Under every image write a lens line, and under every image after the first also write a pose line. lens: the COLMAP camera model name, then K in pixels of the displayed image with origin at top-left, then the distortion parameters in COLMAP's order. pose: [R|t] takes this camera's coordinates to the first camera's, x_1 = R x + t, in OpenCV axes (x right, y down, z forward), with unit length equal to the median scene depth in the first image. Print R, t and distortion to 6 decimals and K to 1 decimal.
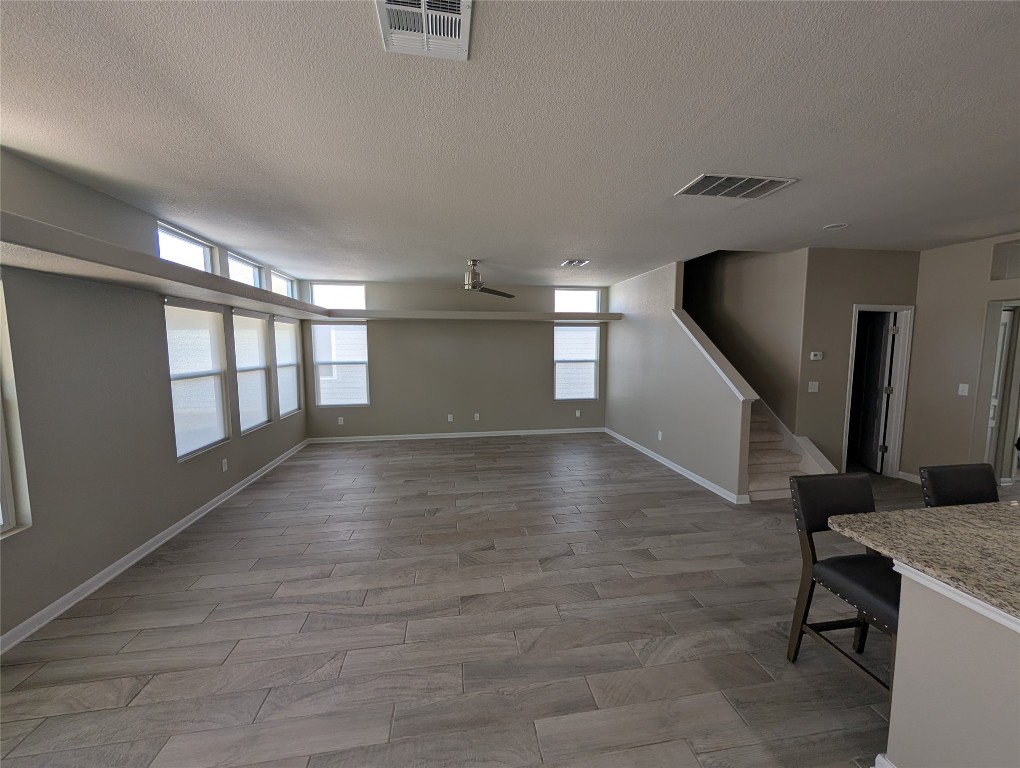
lens RADIAL K [[388.7, 0, 511.2], [0, 388.7, 383.0], [0, 0, 1]] dist [0.000916, 0.000507]
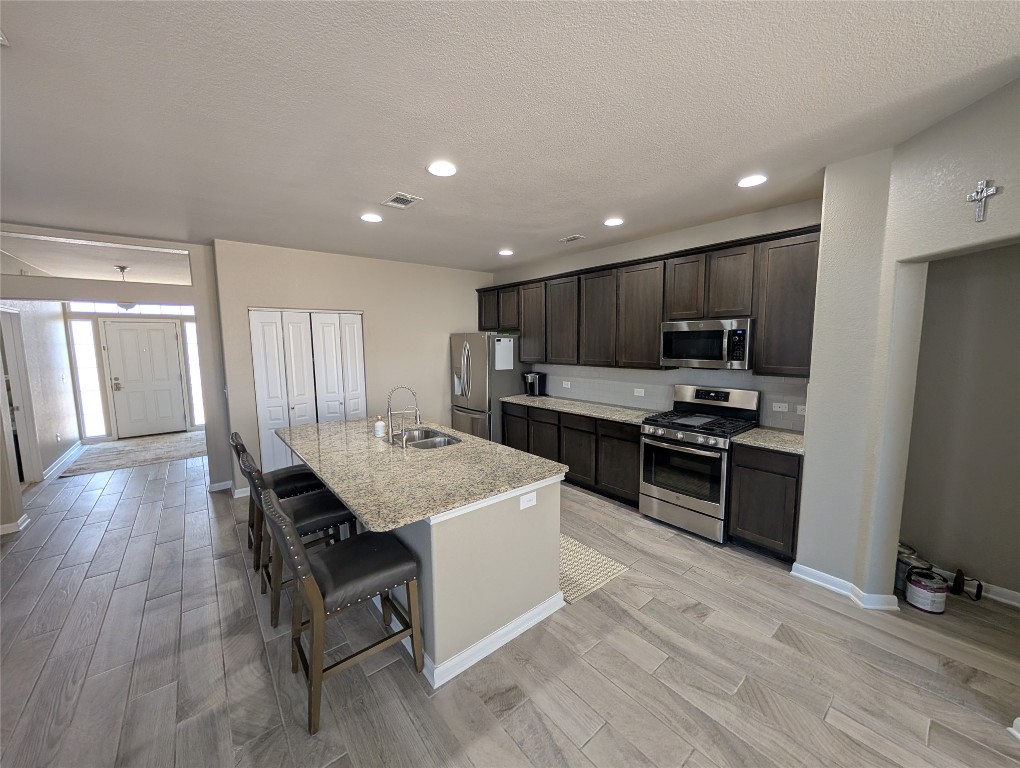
lens RADIAL K [[388.7, 0, 509.4], [0, 388.7, 382.7], [0, 0, 1]] dist [0.000916, 0.000507]
pose [[-0.506814, -0.084801, 0.857875, -0.184745], [0.095052, 0.983585, 0.153382, -0.137031], [-0.856799, 0.159279, -0.490434, 1.223463]]
